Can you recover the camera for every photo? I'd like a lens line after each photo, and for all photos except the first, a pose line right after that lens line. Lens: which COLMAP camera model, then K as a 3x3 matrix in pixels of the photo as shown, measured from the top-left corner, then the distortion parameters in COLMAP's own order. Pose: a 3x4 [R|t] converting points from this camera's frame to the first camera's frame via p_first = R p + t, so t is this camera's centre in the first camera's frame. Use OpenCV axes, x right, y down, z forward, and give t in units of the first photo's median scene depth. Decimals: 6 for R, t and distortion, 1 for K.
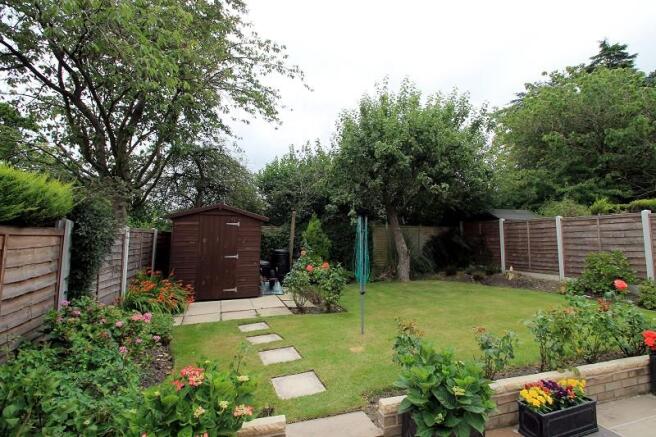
lens RADIAL K [[318.5, 0, 339.9], [0, 318.5, 206.6], [0, 0, 1]] dist [-0.000940, -0.000410]
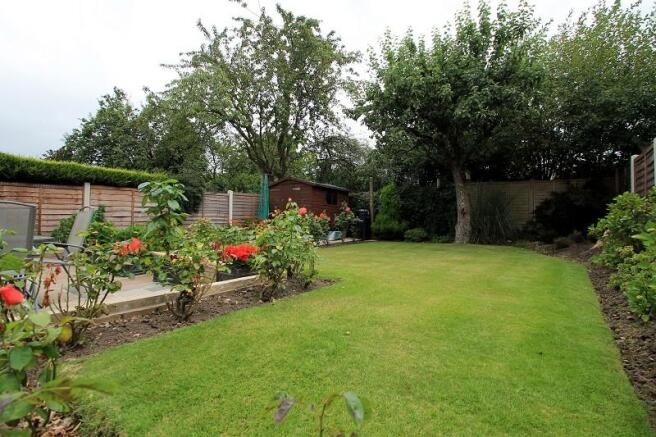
lens RADIAL K [[309.0, 0, 330.9], [0, 309.0, 213.5], [0, 0, 1]] dist [0.000671, 0.000028]
pose [[0.597562, -0.005961, -0.801801, 0.753450], [0.074060, 0.996108, 0.047790, 0.091224], [0.798395, -0.087939, 0.595677, 0.211144]]
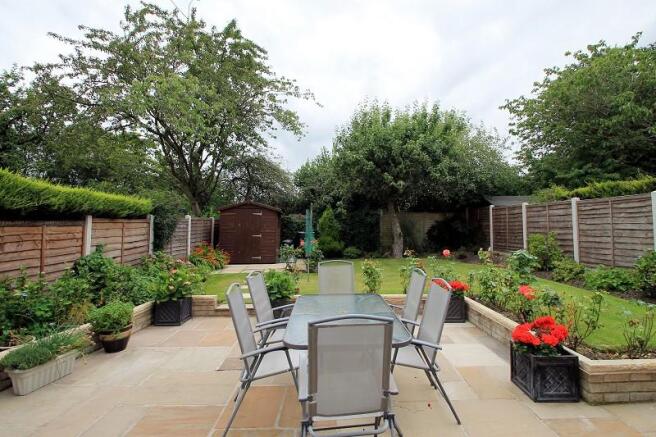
lens RADIAL K [[318.2, 0, 335.2], [0, 318.2, 210.8], [0, 0, 1]] dist [0.021751, -0.000326]
pose [[0.960244, -0.015190, -0.278749, 0.350963], [0.031607, 0.998014, 0.054497, -0.024693], [0.277368, -0.061141, 0.958816, -0.268273]]
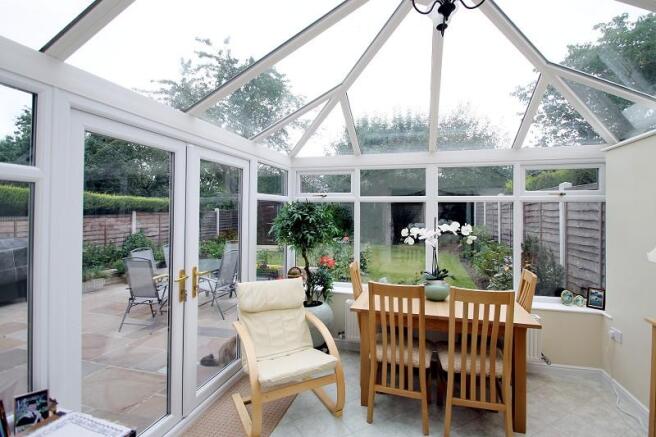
lens RADIAL K [[318.2, 0, 335.2], [0, 318.2, 210.8], [0, 0, 1]] dist [0.021751, -0.000326]
pose [[0.842871, -0.008171, -0.538054, 0.842162], [0.059596, 0.995151, 0.078245, -0.039711], [0.534806, -0.098017, 0.839271, -0.335187]]
